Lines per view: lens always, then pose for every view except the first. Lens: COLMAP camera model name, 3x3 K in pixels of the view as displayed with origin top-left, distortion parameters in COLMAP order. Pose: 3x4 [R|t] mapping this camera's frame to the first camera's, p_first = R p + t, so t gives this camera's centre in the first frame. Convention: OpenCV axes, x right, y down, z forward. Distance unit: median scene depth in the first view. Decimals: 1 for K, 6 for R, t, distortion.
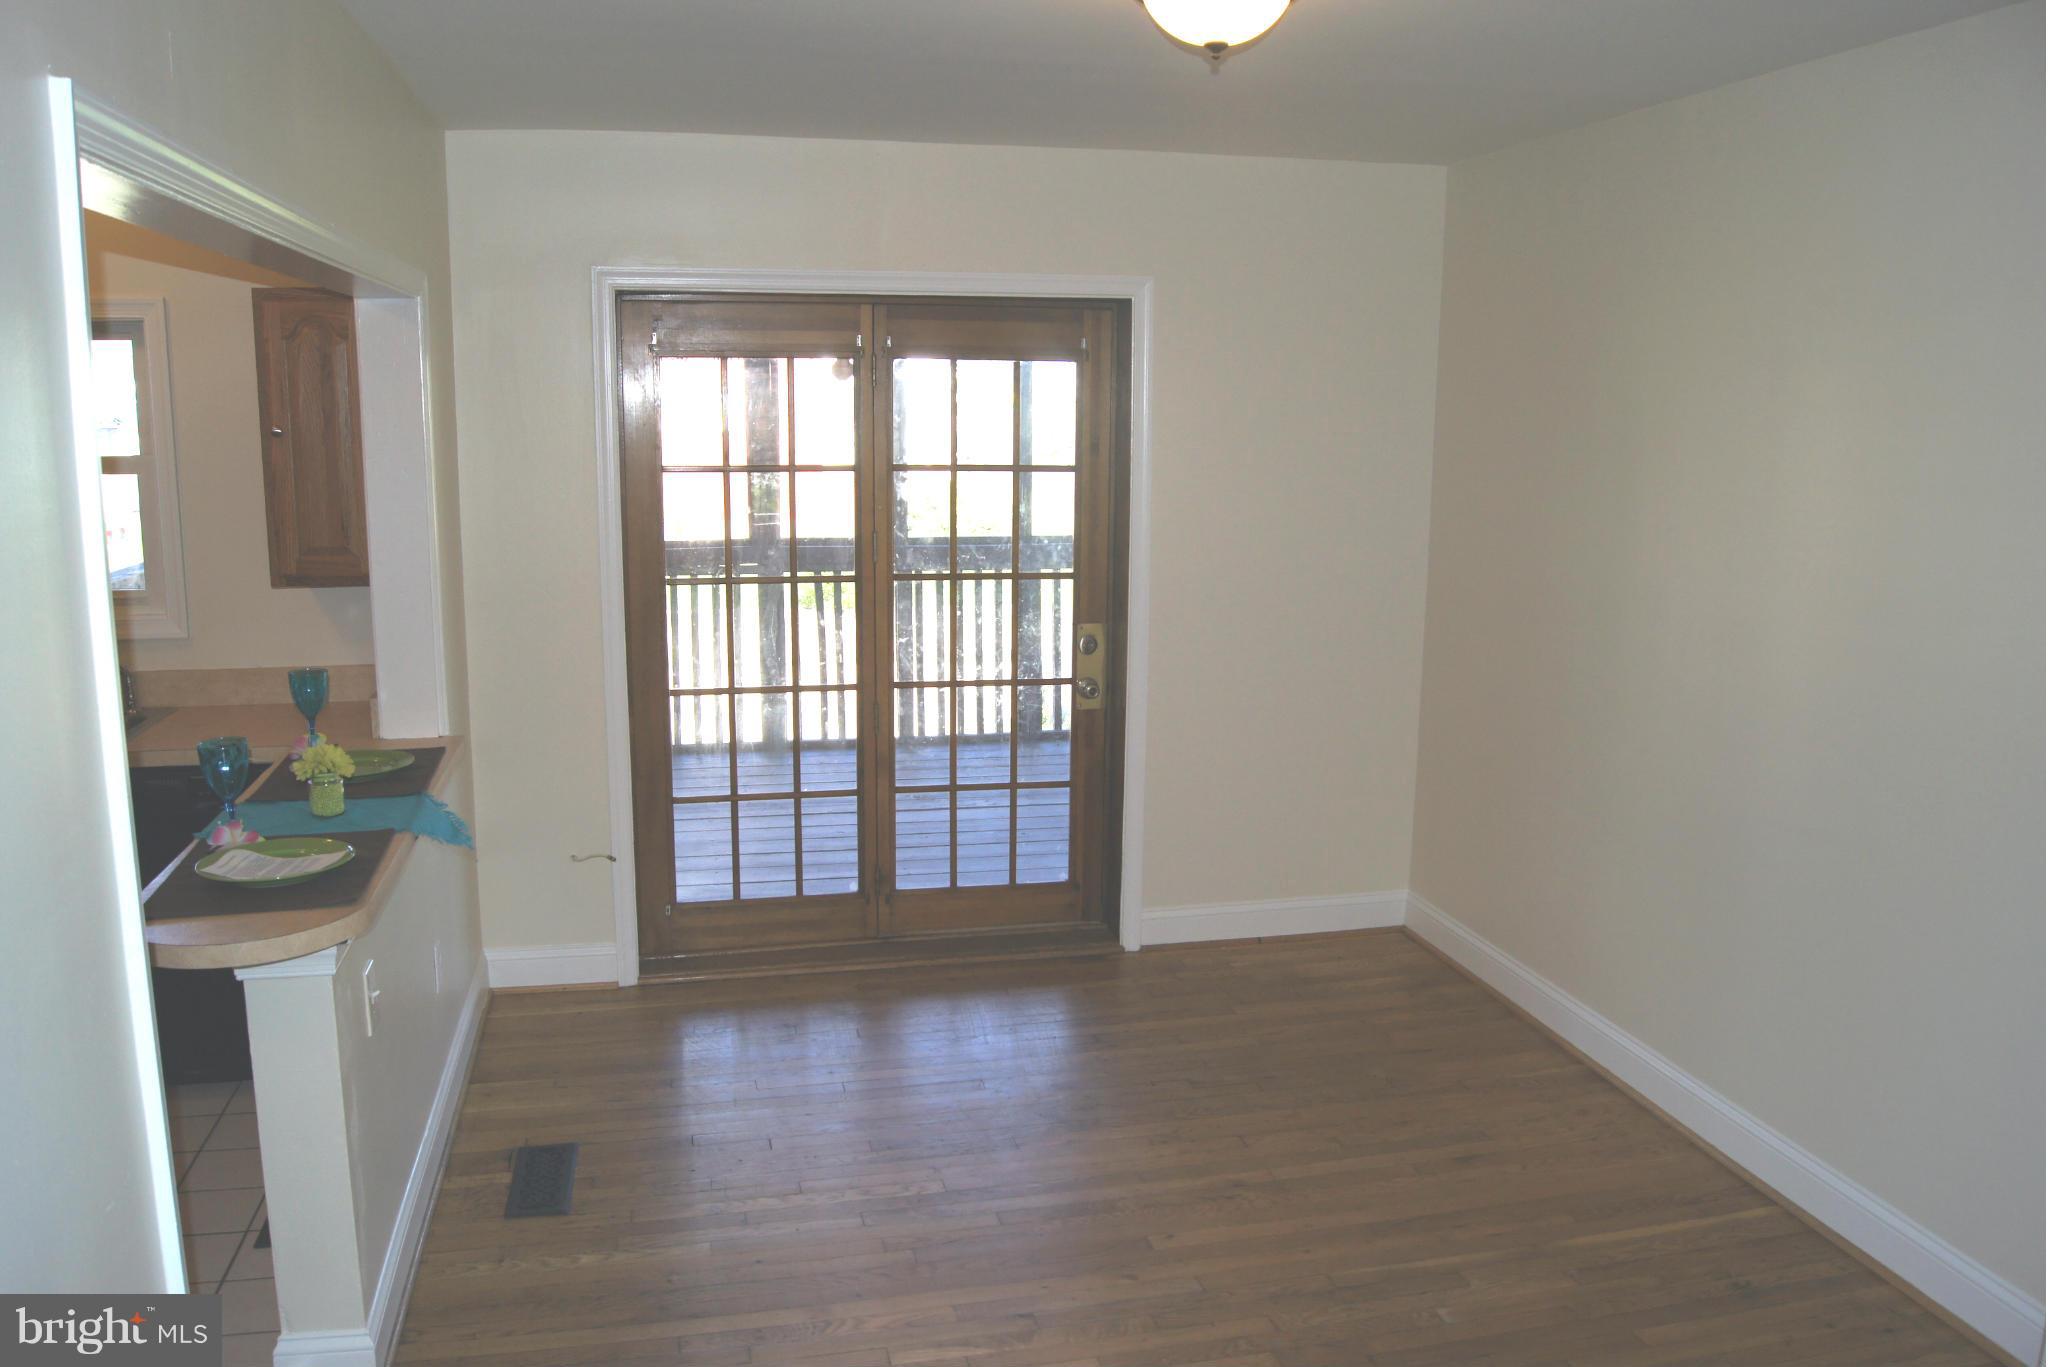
lens RADIAL K [[1587.8, 0, 1010.6], [0, 1587.8, 689.3], [0, 0, 1]] dist [-0.081126, 0.013081]
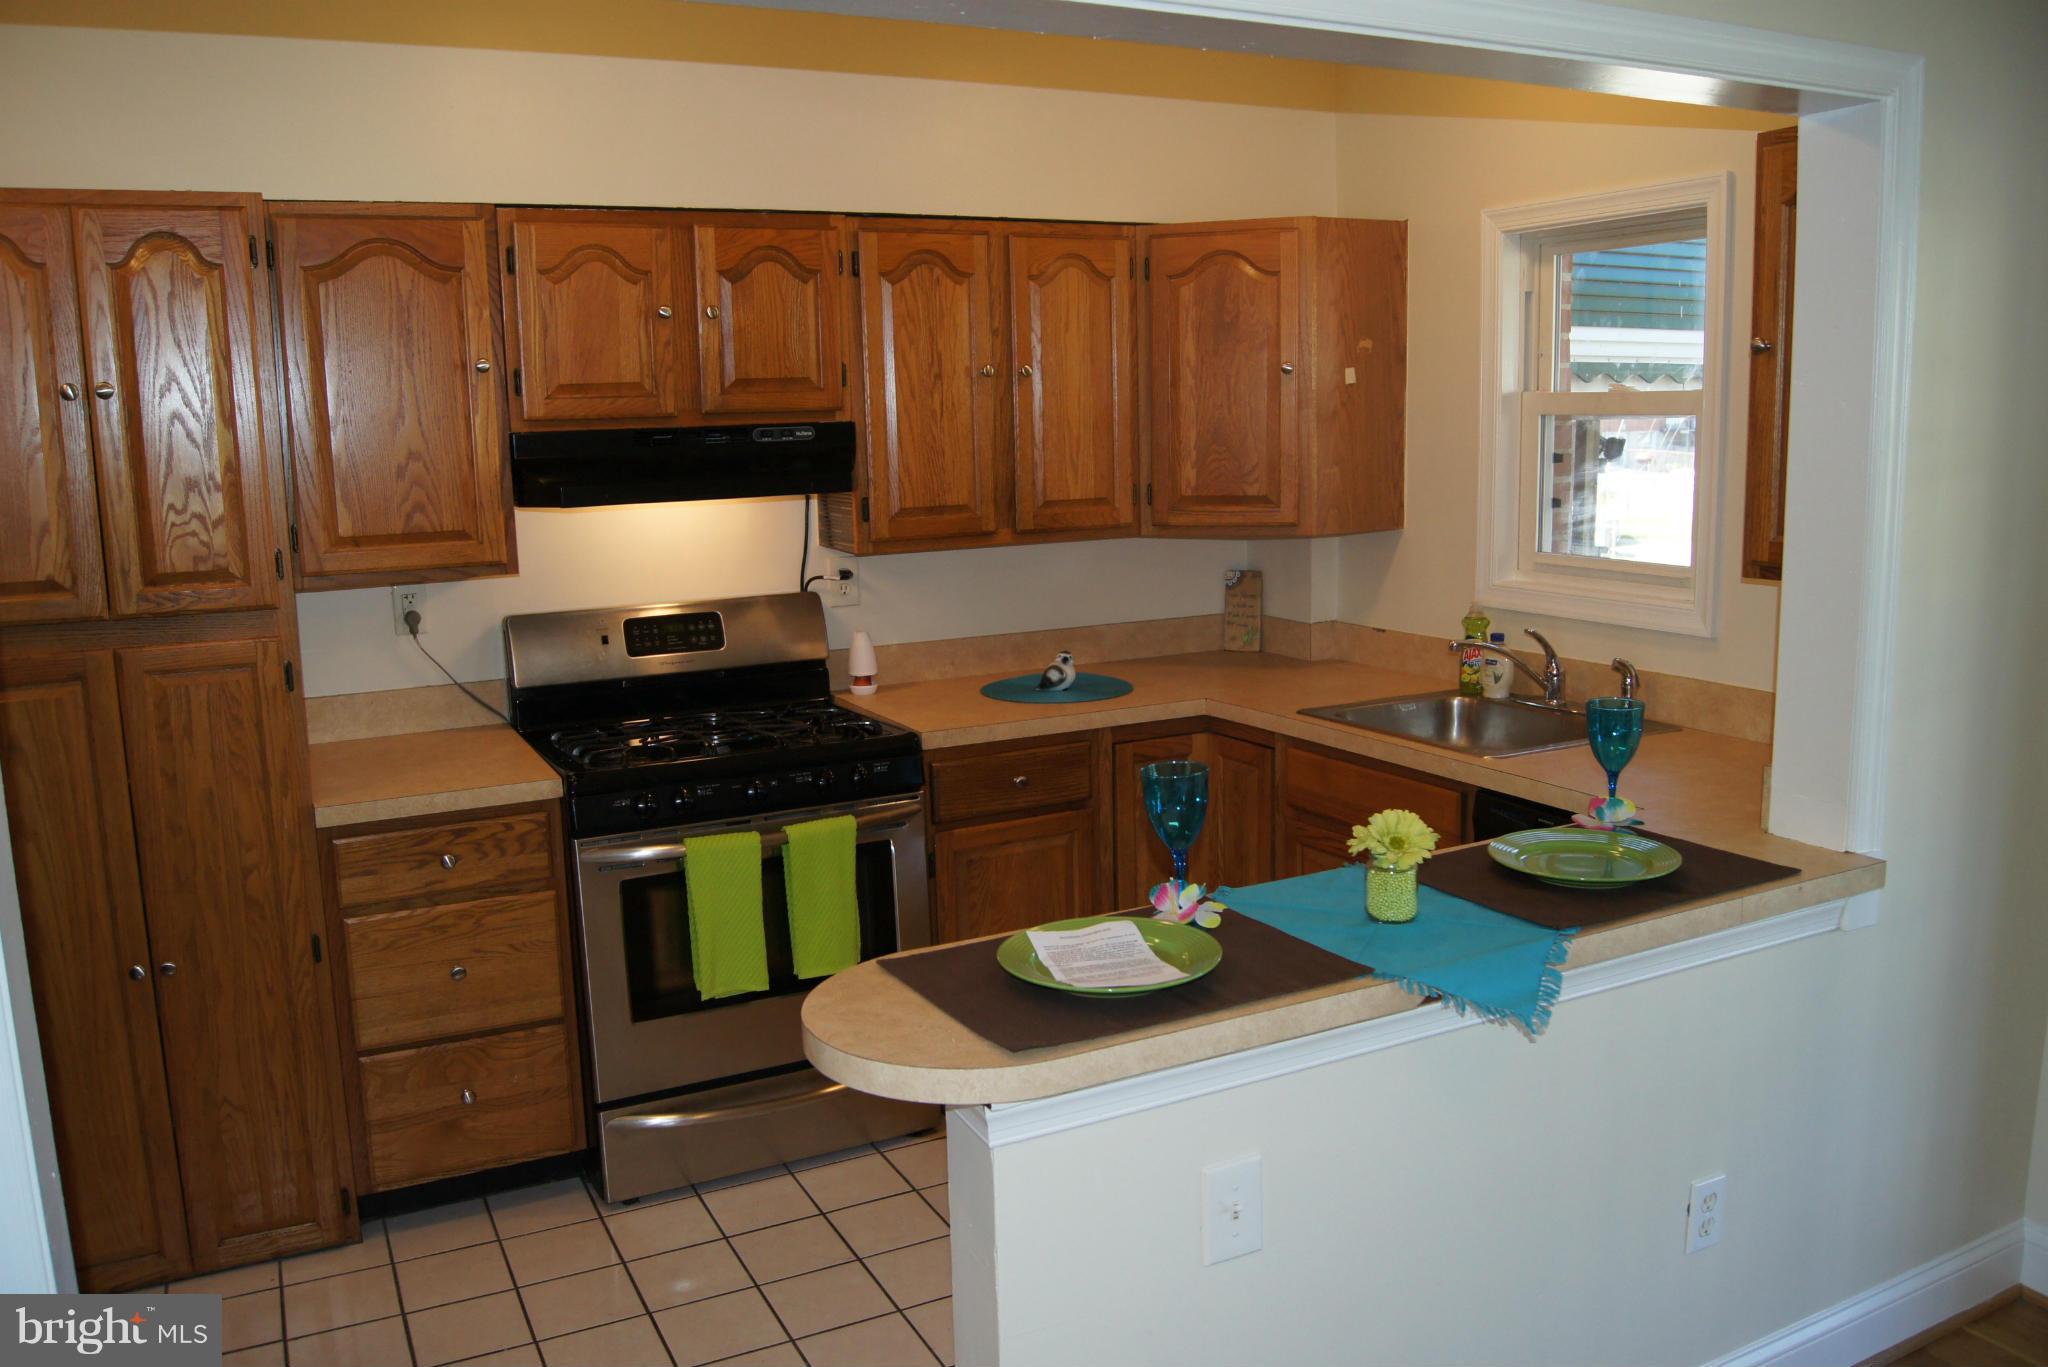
lens RADIAL K [[1587.8, 0, 1010.6], [0, 1587.8, 689.3], [0, 0, 1]] dist [-0.081126, 0.013081]
pose [[0.249490, 0.147997, -0.957001, 0.119296], [-0.140763, 0.983299, 0.115367, -0.056401], [0.958092, 0.105927, 0.266156, 0.572822]]
